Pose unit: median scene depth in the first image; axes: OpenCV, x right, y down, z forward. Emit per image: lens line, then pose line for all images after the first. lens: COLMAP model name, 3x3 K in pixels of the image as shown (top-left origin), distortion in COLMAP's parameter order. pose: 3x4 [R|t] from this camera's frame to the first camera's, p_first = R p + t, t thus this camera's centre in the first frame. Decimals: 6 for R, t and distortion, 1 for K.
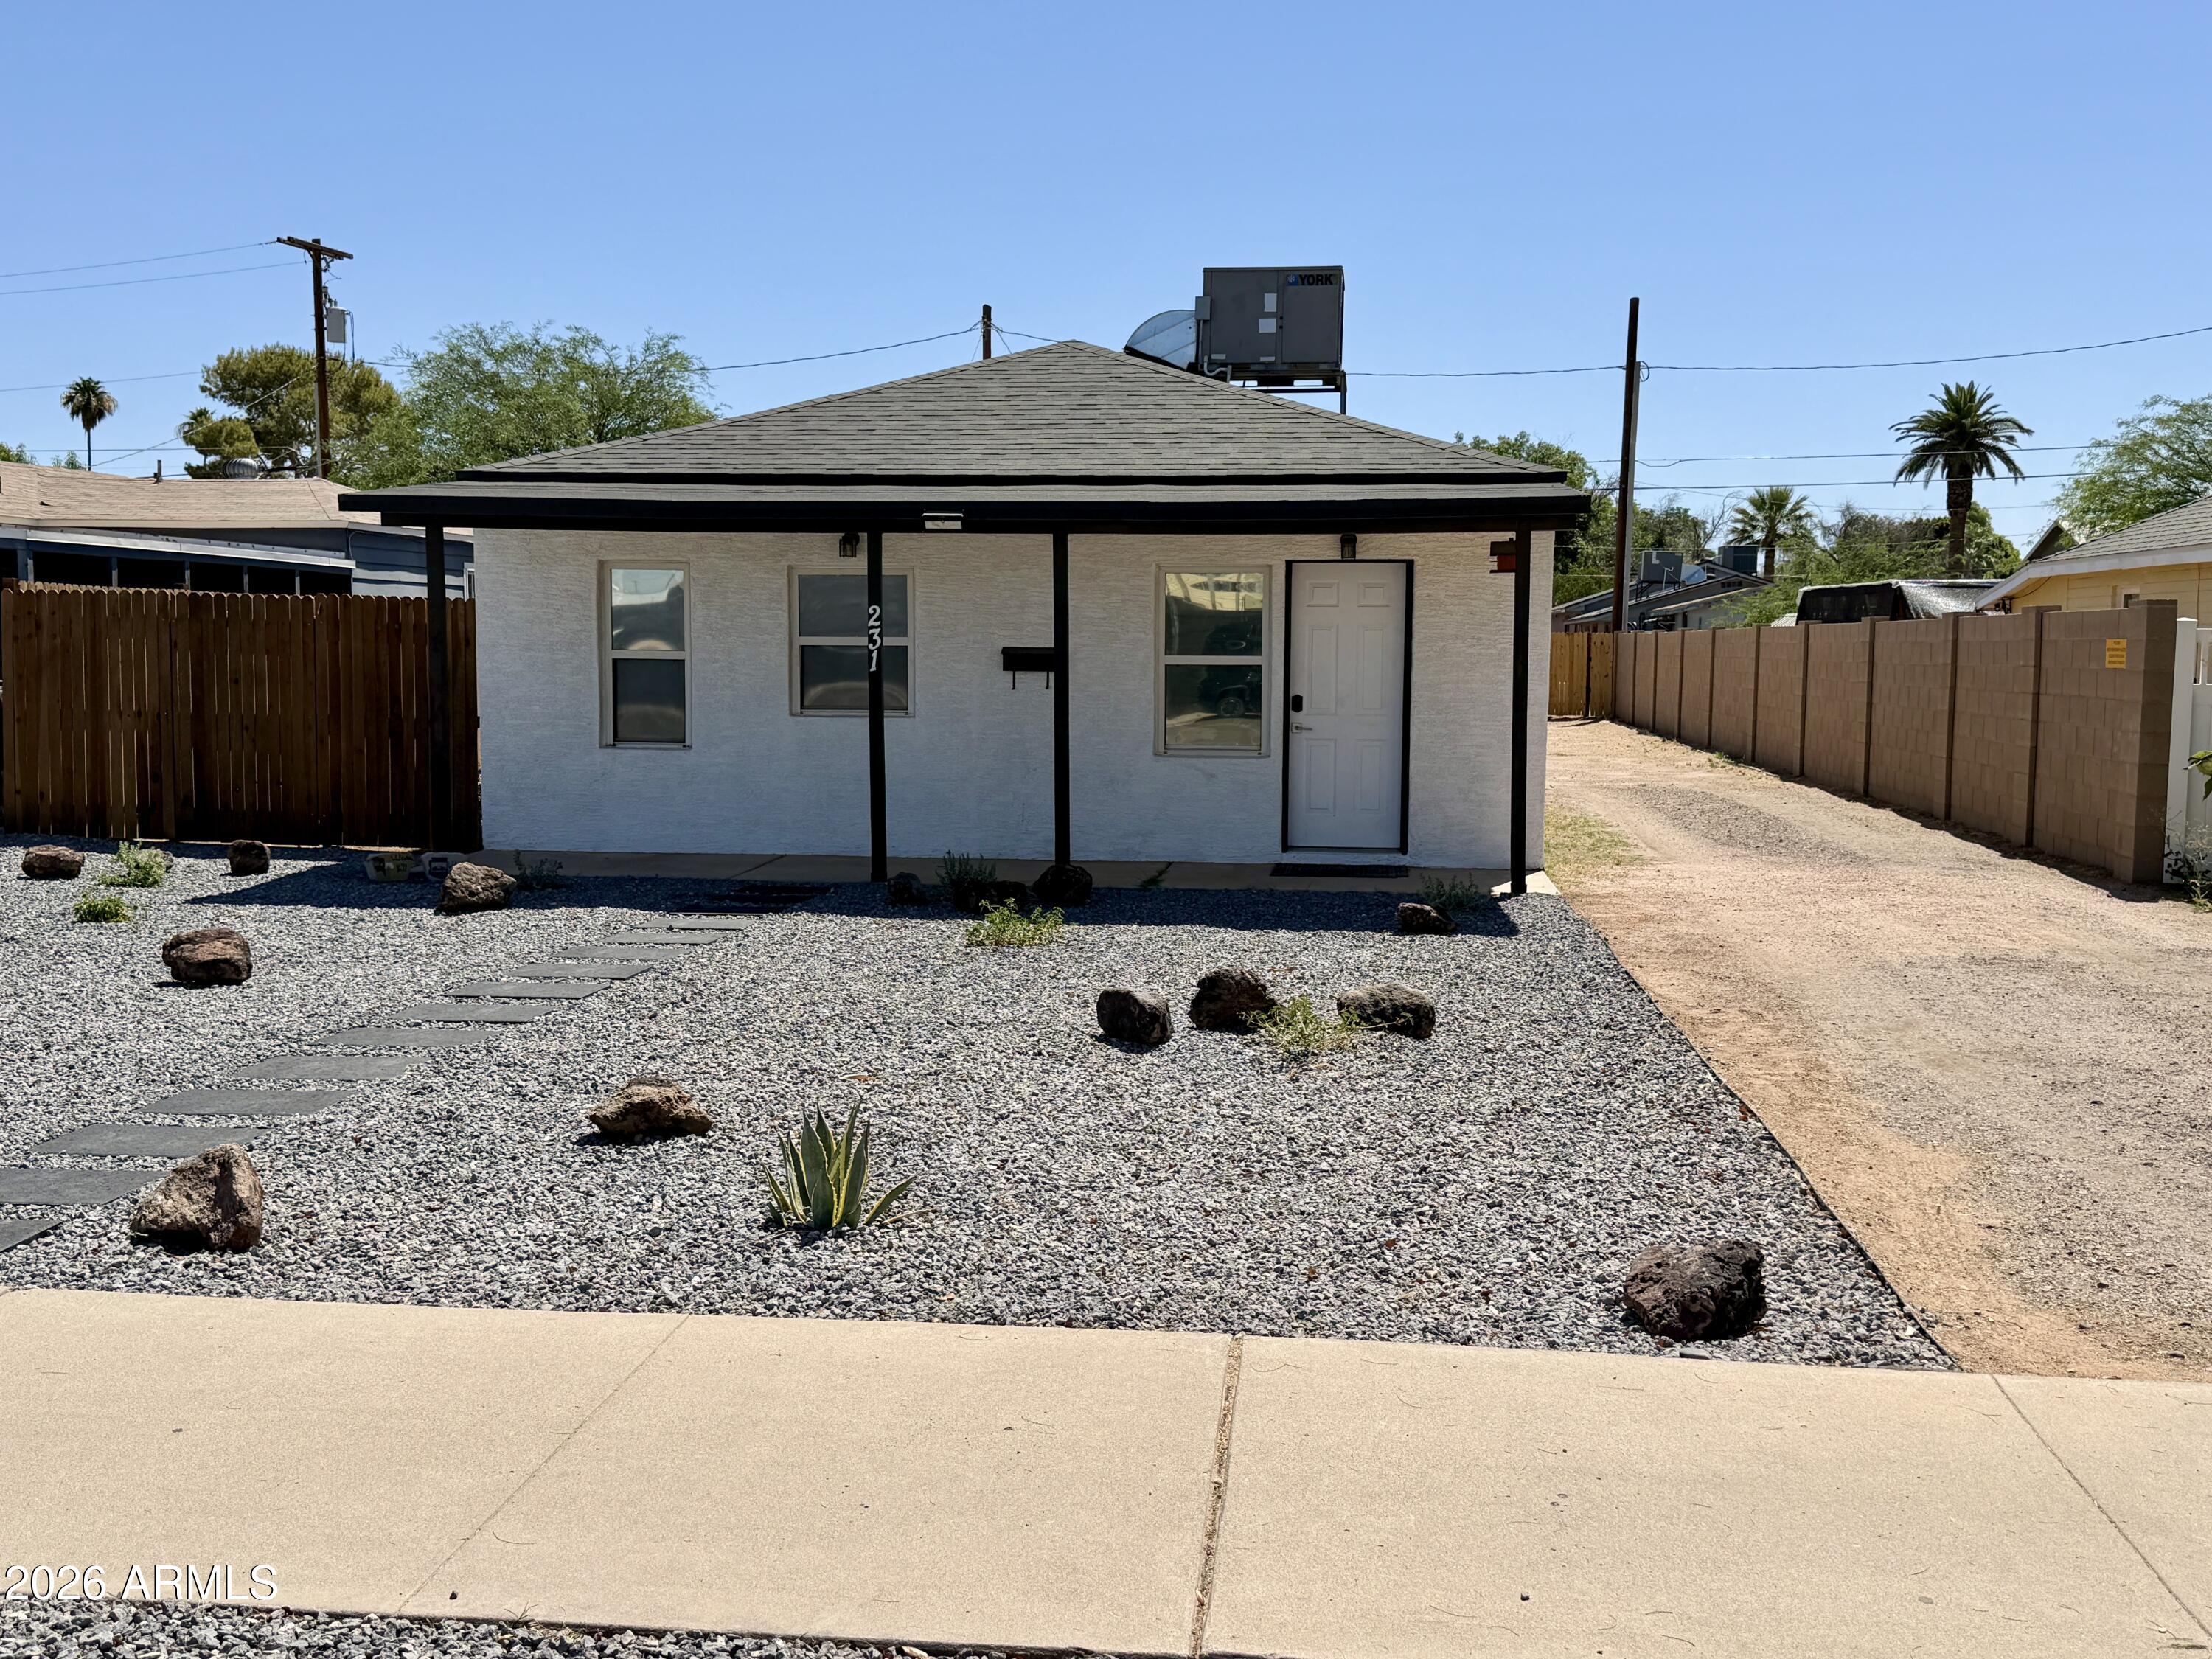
lens RADIAL K [[2282.2, 0, 1100.1], [0, 2282.2, 850.7], [0, 0, 1]] dist [0.074863, 0.000000]
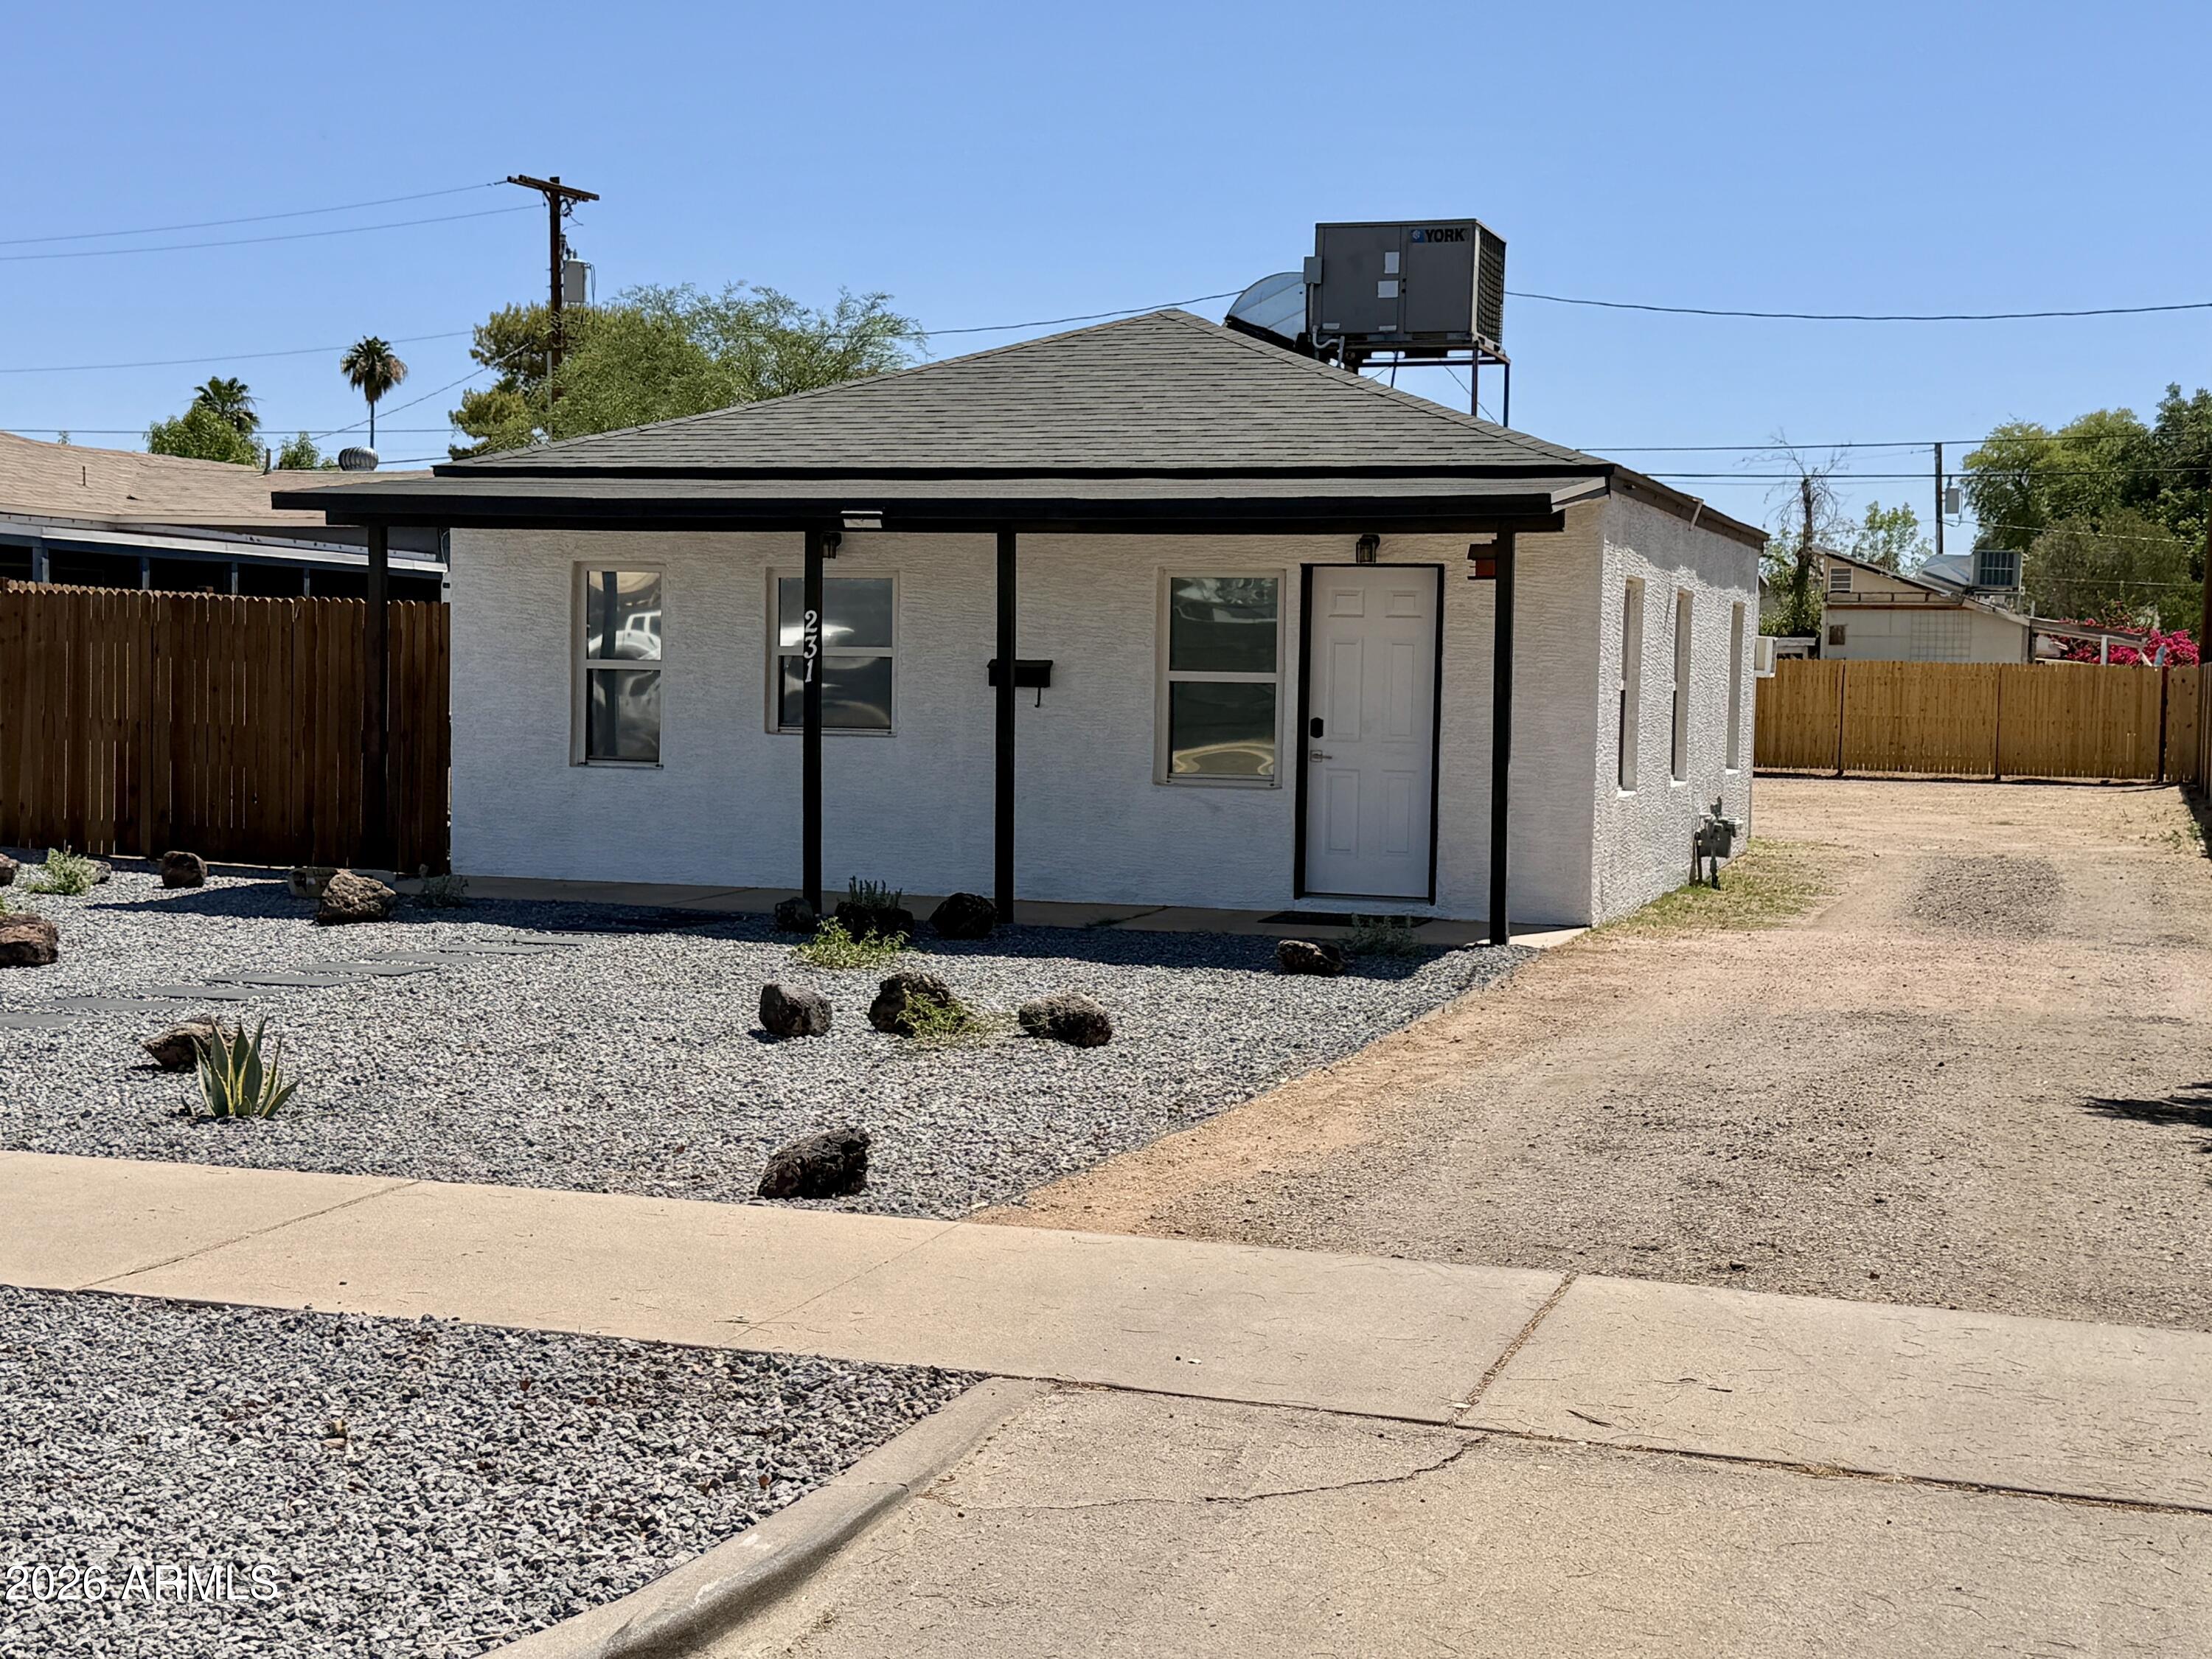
lens RADIAL K [[3157.5, 0, 1053.5], [0, 3157.5, 832.9], [0, 0, 1]] dist [0.093628, 0.000000]
pose [[0.978117, 0.022555, -0.206830, 0.230395], [-0.031254, 0.998755, -0.038887, 0.024759], [0.205695, 0.044500, 0.977604, -0.190444]]
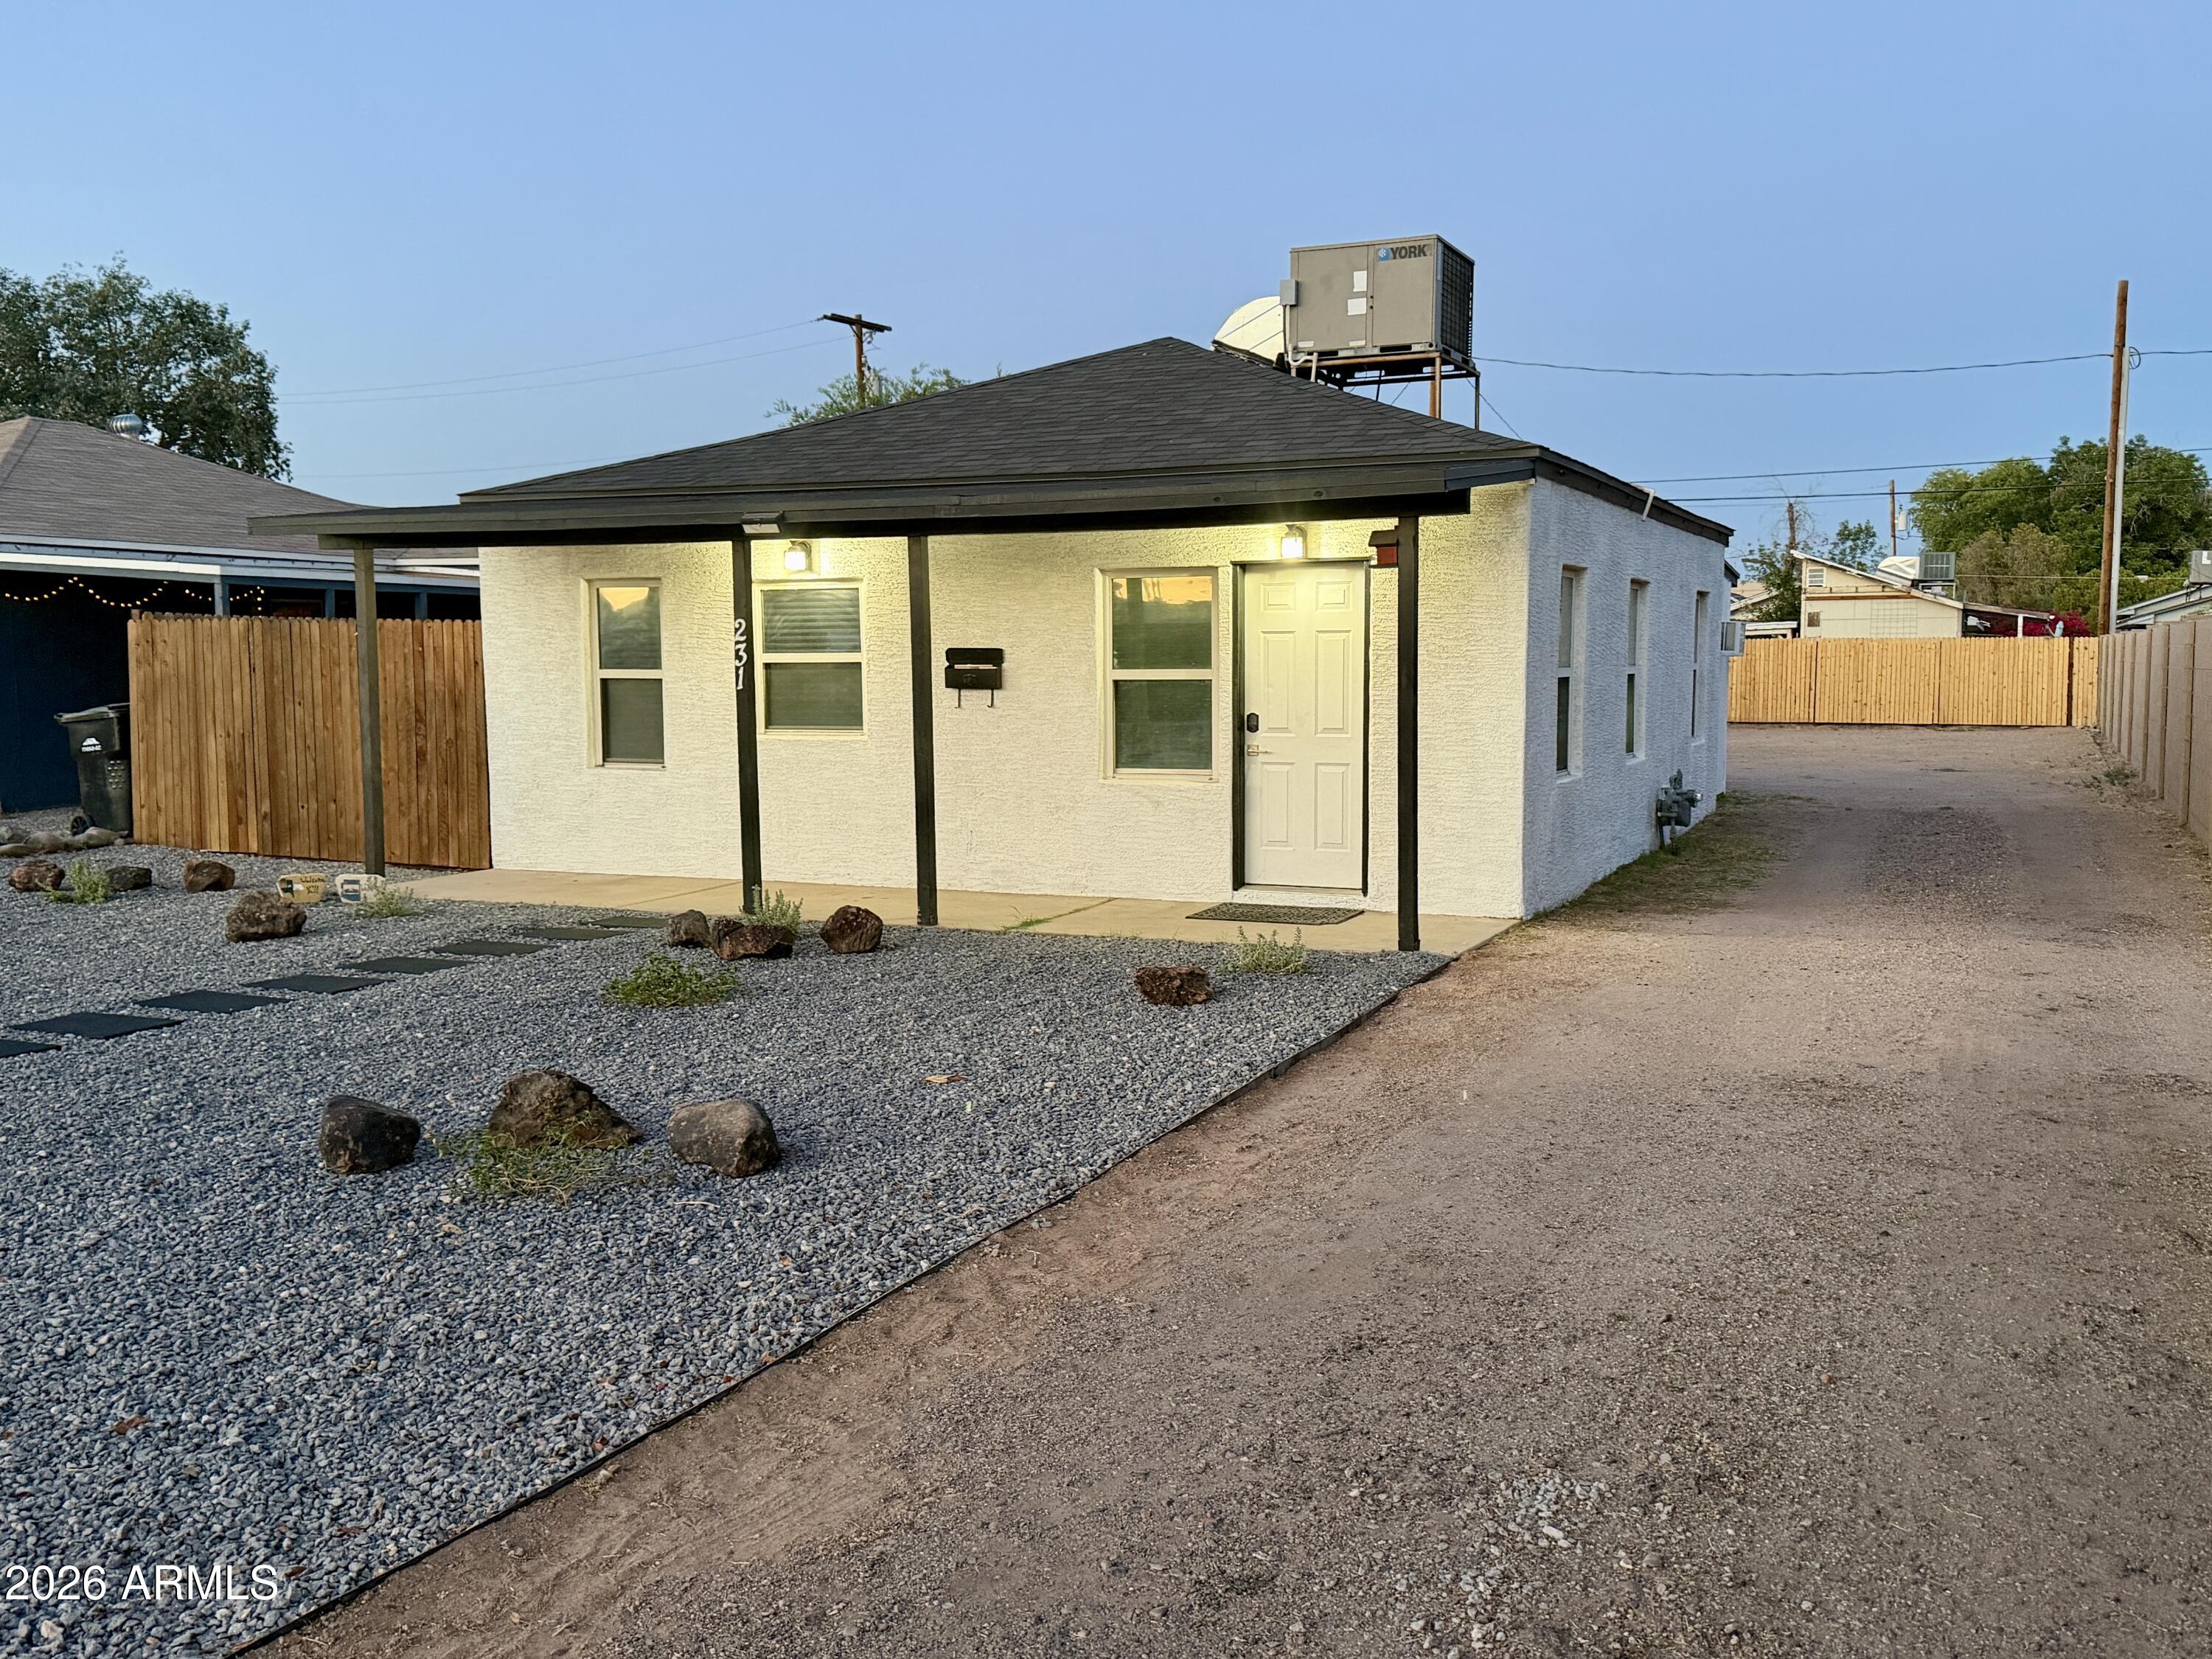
lens RADIAL K [[2025.7, 0, 1087.6], [0, 2025.7, 840.4], [0, 0, 1]] dist [0.032051, 0.000000]
pose [[0.951086, 0.015748, -0.308524, 0.259124], [-0.016082, 0.999870, 0.001461, -0.018341], [0.308507, 0.003573, 0.951215, 0.227948]]
